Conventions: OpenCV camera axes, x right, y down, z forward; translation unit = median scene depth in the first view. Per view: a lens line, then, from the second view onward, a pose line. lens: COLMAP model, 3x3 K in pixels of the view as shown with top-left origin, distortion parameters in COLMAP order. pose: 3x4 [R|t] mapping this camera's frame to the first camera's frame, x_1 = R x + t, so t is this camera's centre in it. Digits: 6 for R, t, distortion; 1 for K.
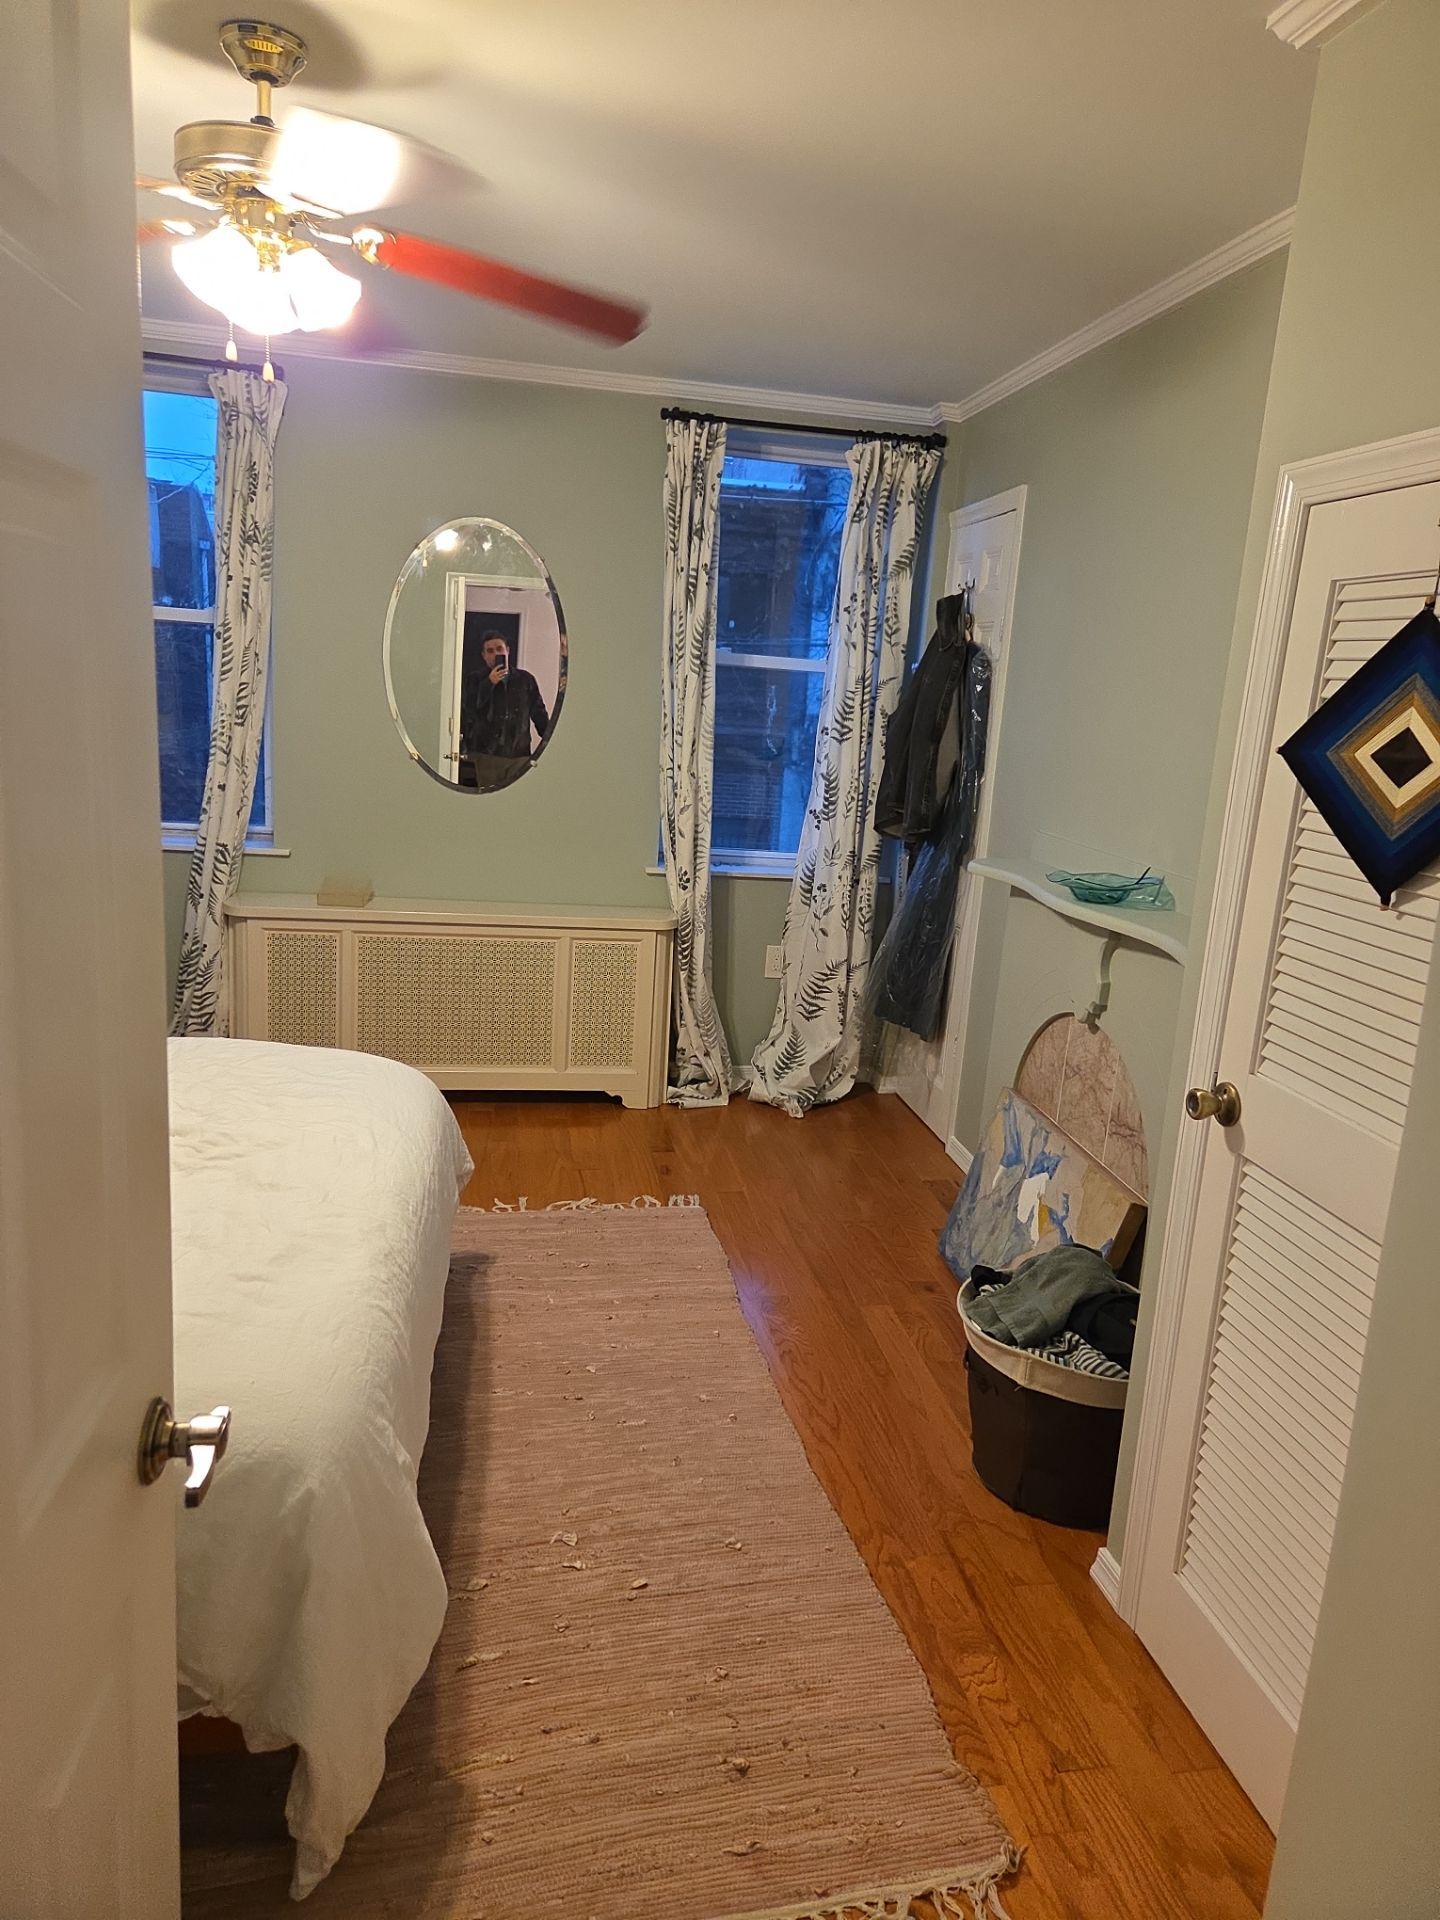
lens RADIAL K [[1270.0, 0, 733.2], [0, 1270.0, 950.2], [0, 0, 1]] dist [0.051602, -0.038168]
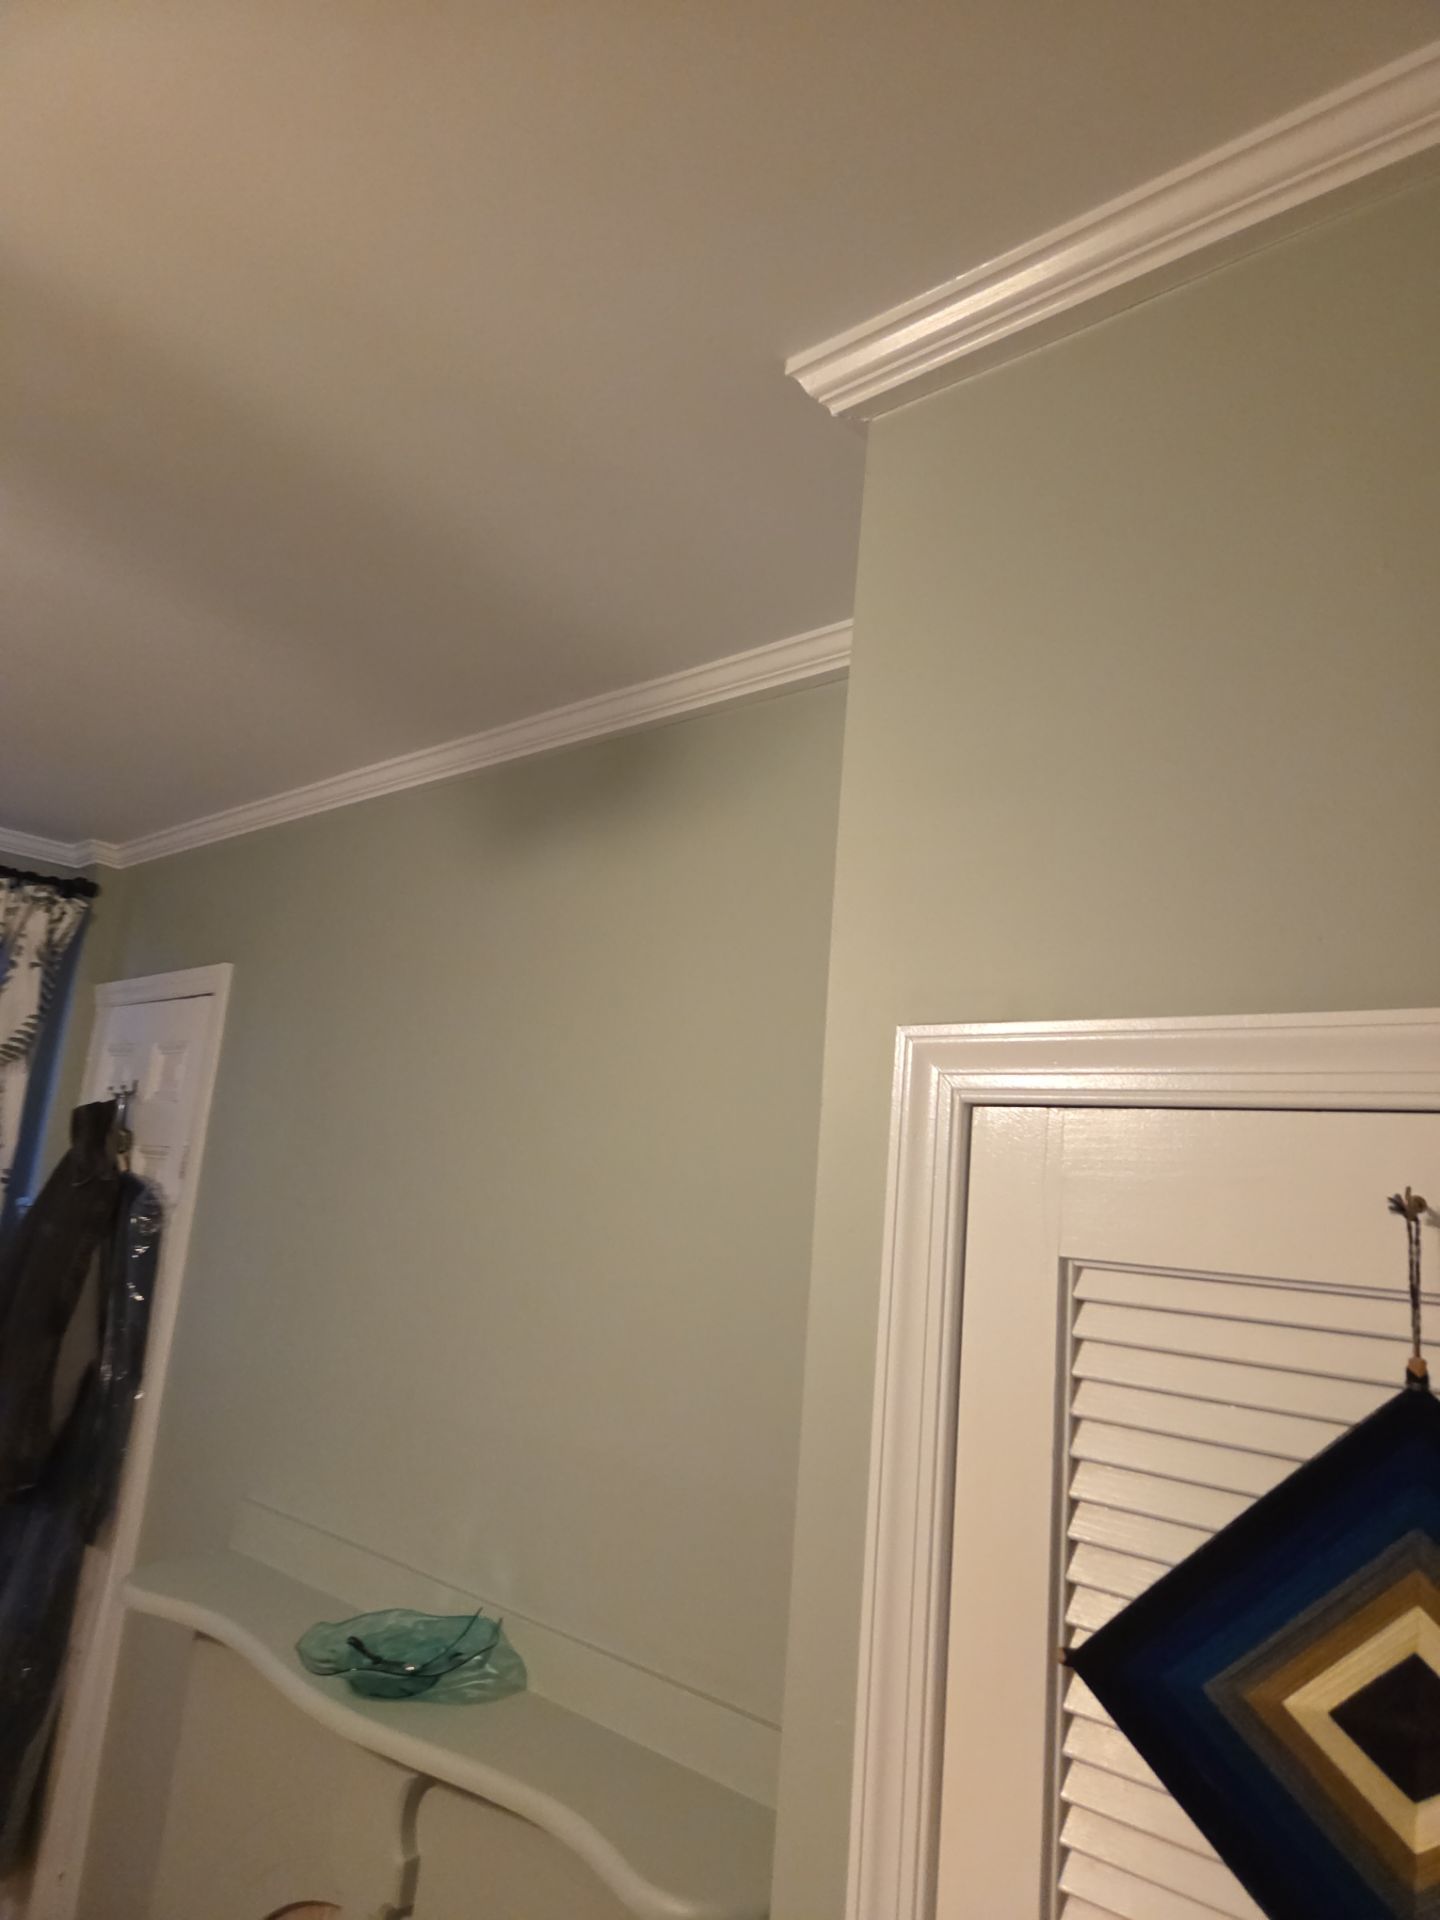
lens RADIAL K [[1270.0, 0, 764.6], [0, 1270.0, 937.6], [0, 0, 1]] dist [0.051602, -0.038168]
pose [[0.779146, 0.114705, 0.616258, 0.027340], [0.113187, 0.941211, -0.318293, -0.155639], [-0.616538, 0.317749, 0.720358, 0.399883]]
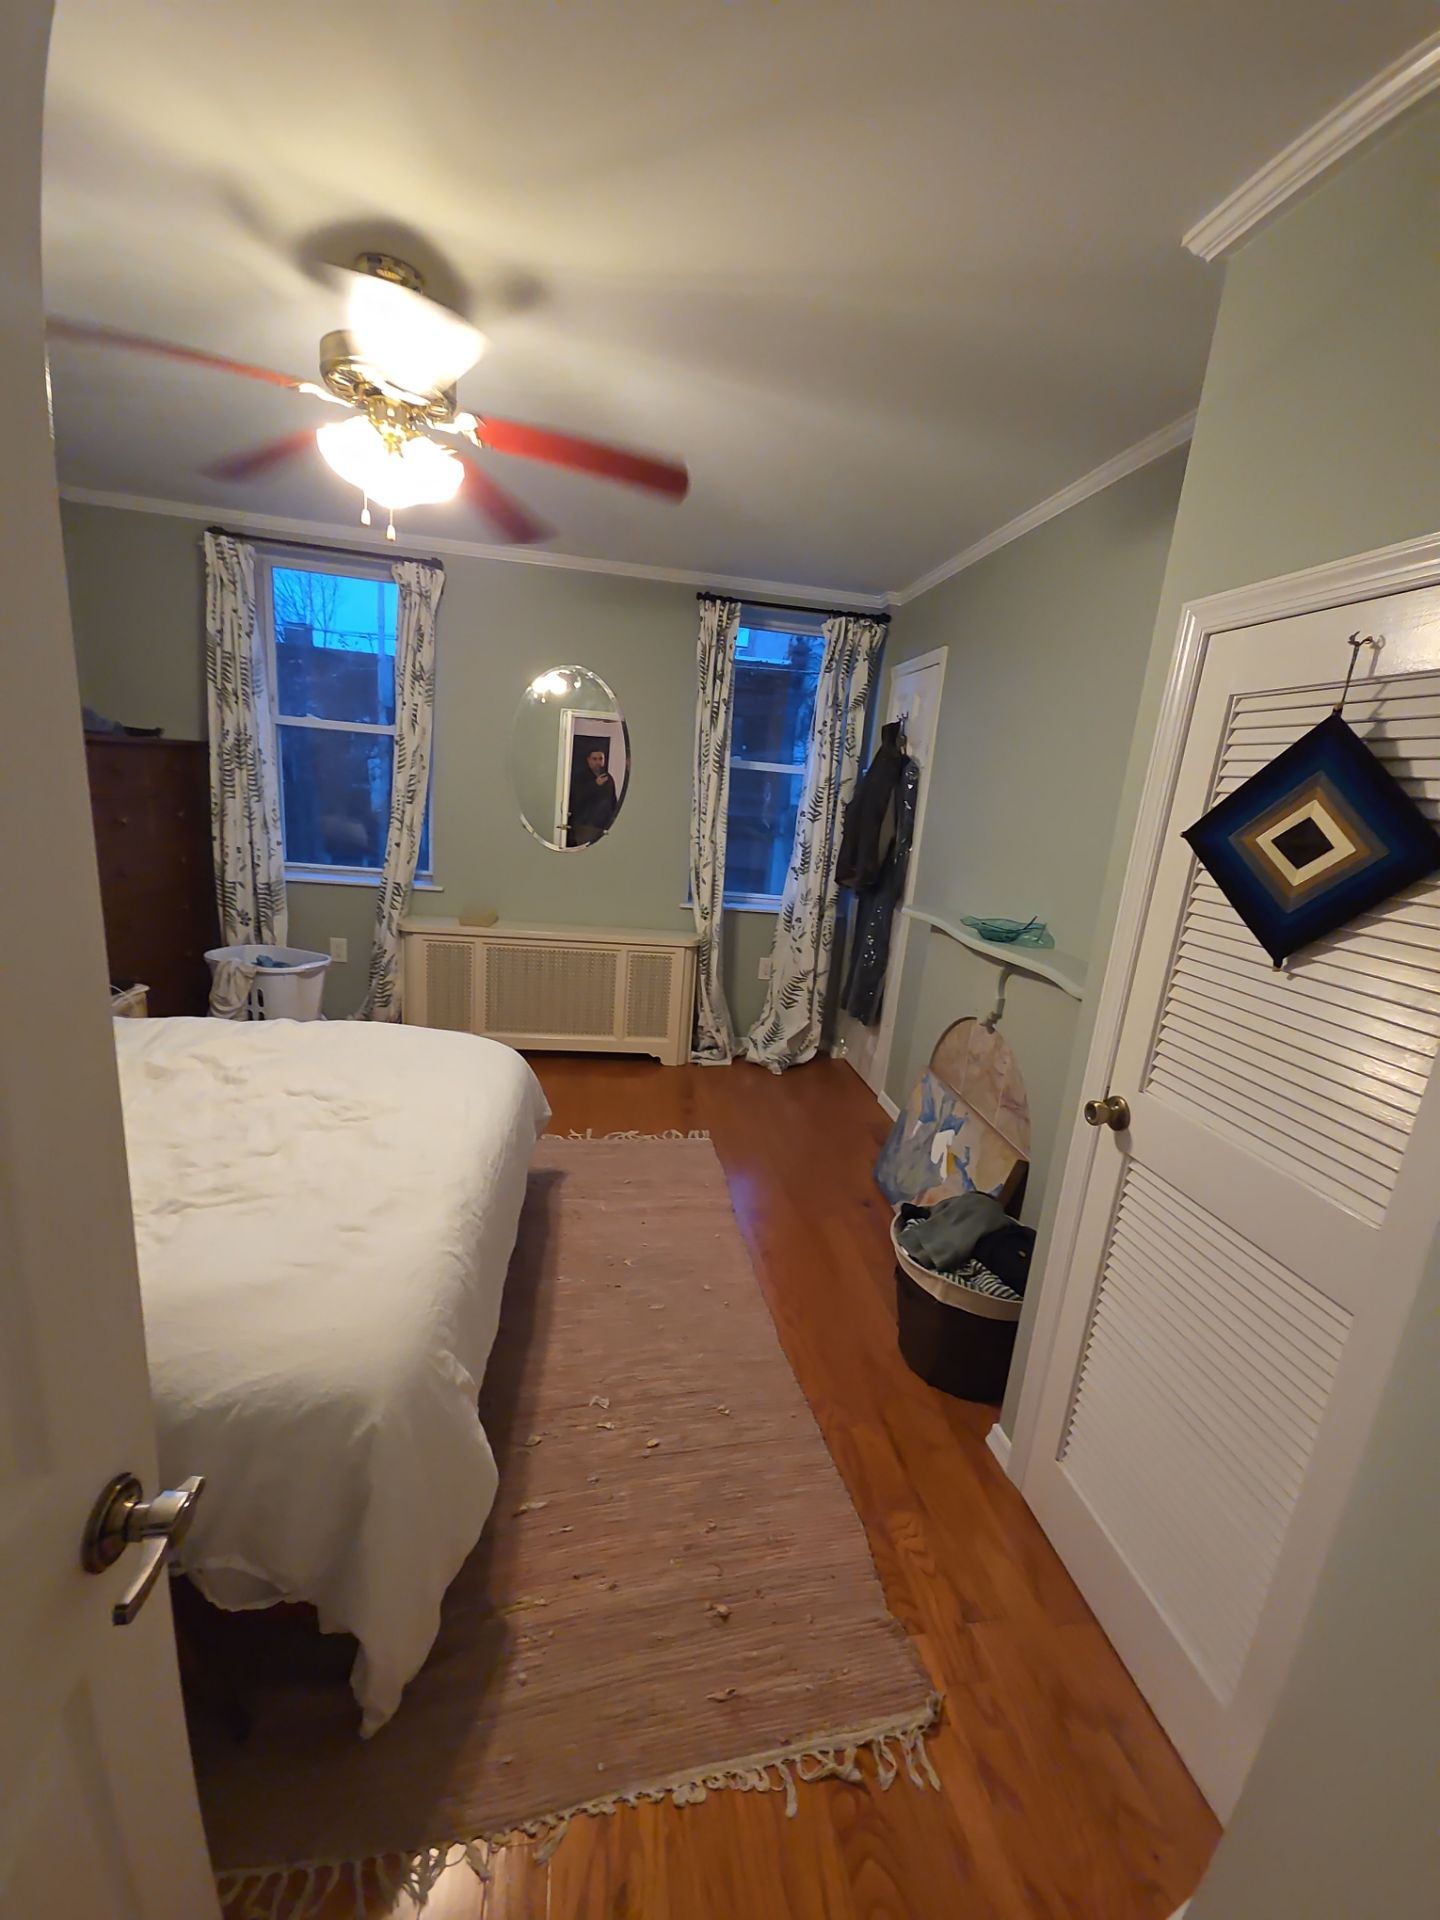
lens RADIAL K [[776.0, 0, 731.8], [0, 776.0, 968.4], [0, 0, 1]] dist [-0.001939, -0.002802]
pose [[0.999682, 0.022996, -0.010390, 0.005165], [-0.022734, 0.999438, 0.024643, -0.022396], [0.010951, -0.024398, 0.999642, 0.154372]]
